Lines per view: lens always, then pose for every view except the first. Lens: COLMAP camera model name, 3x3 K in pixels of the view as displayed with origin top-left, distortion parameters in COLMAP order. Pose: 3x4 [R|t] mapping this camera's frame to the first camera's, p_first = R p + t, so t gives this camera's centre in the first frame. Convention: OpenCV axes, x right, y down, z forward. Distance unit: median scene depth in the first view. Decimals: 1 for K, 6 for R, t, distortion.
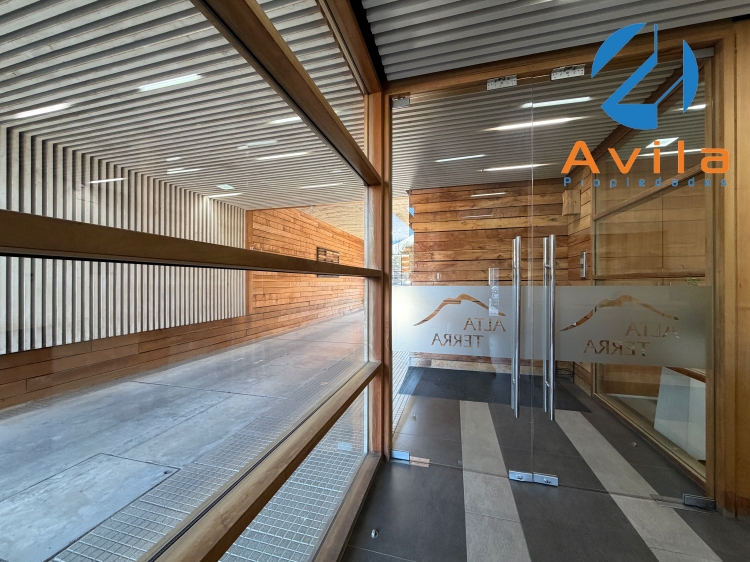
lens RADIAL K [[297.2, 0, 374.0], [0, 297.2, 282.7], [0, 0, 1]] dist [-0.000442, 0.000148]
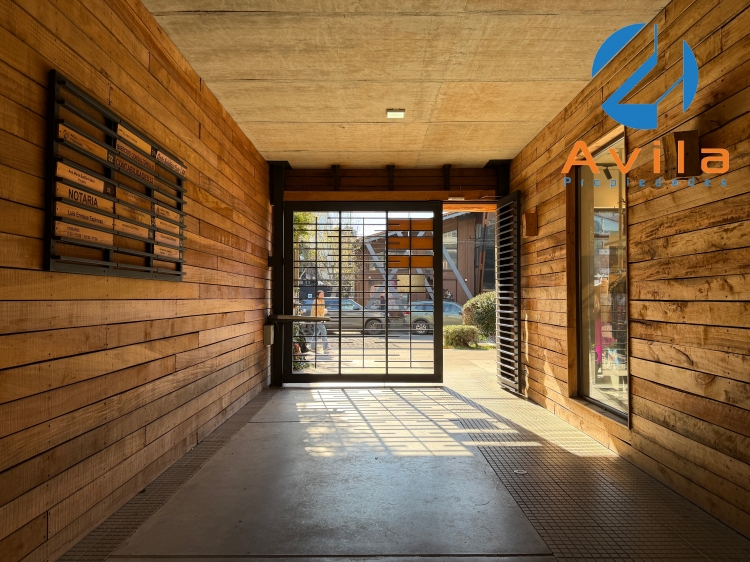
lens RADIAL K [[546.3, 0, 375.0], [0, 546.3, 281.0], [0, 0, 1]] dist [-0.000339, -0.000201]
pose [[-0.269962, 0.029976, 0.962404, -0.521054], [-0.001488, 0.999501, -0.031549, -0.002517], [-0.962870, -0.009949, -0.269783, 0.951881]]
